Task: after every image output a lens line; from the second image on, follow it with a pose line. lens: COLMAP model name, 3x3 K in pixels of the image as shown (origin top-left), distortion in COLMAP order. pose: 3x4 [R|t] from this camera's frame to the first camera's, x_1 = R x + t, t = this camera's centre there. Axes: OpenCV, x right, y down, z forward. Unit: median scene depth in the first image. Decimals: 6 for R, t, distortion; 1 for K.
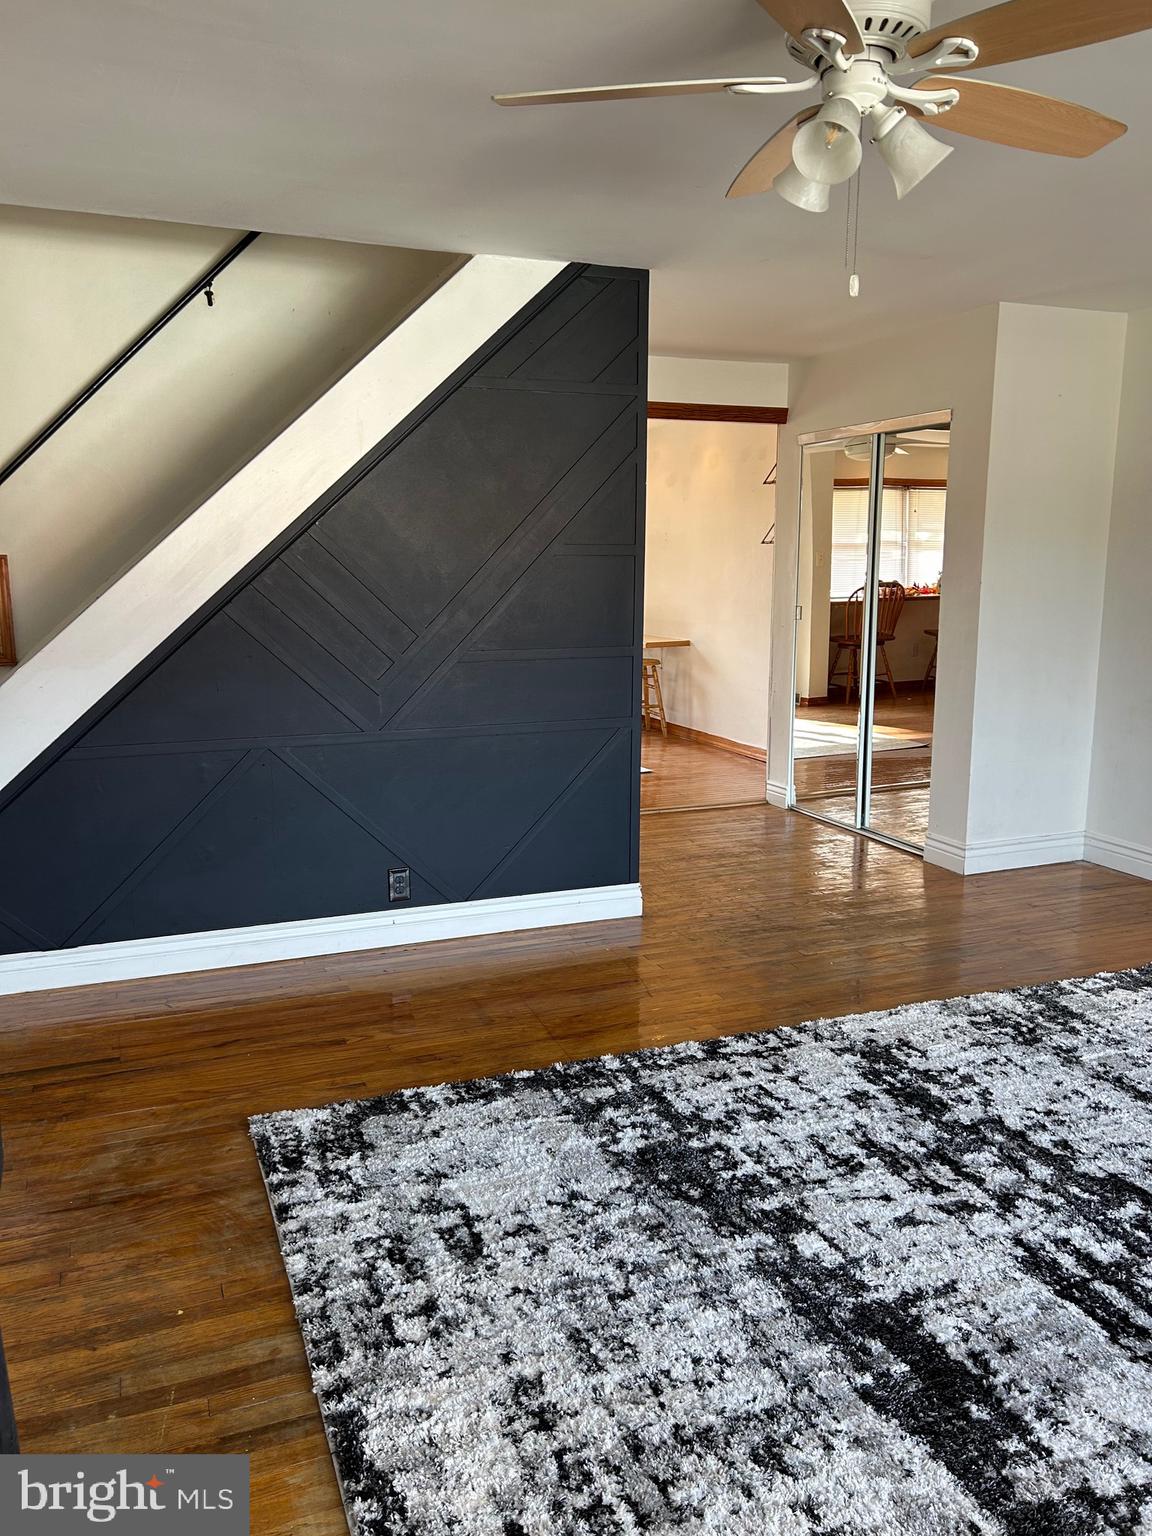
lens RADIAL K [[1149.2, 0, 575.9], [0, 1149.2, 765.7], [0, 0, 1]] dist [0.033426, -0.032197]
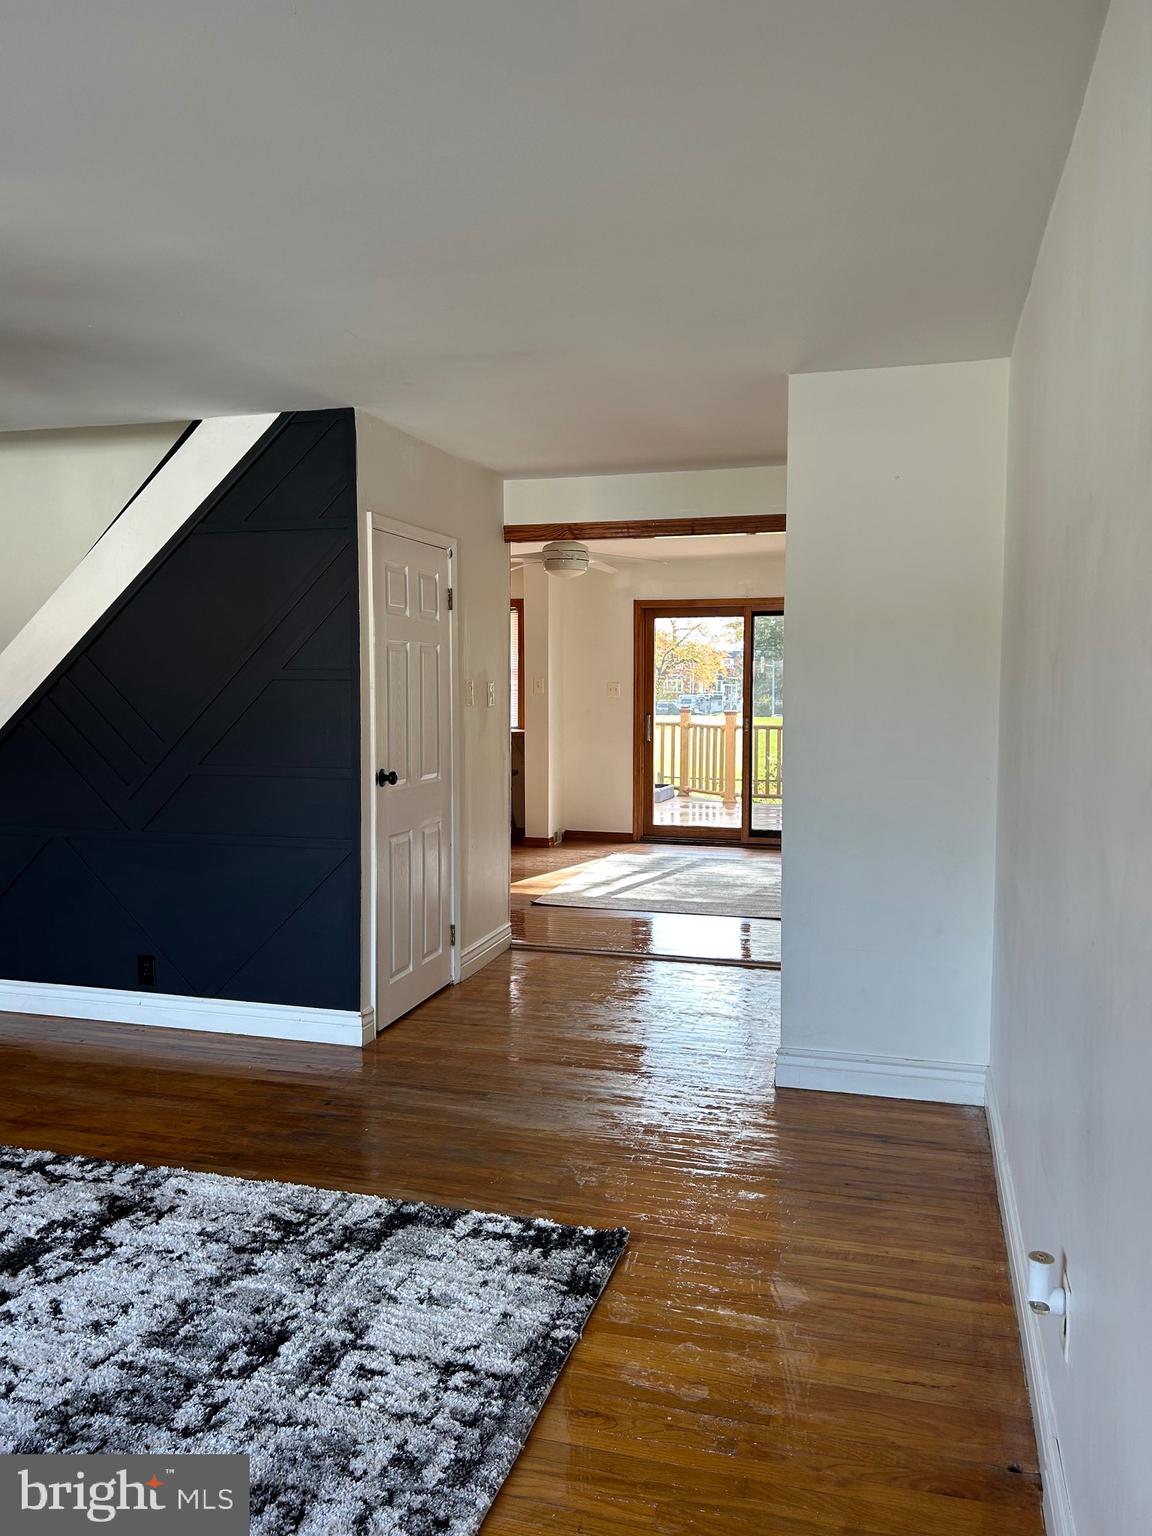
lens RADIAL K [[1149.2, 0, 570.5], [0, 1149.2, 762.2], [0, 0, 1]] dist [0.033426, -0.032197]
pose [[0.789174, 0.044789, -0.612534, 1.306590], [-0.110096, 0.991499, -0.069346, -0.099758], [0.604221, 0.122164, 0.787397, 0.522076]]
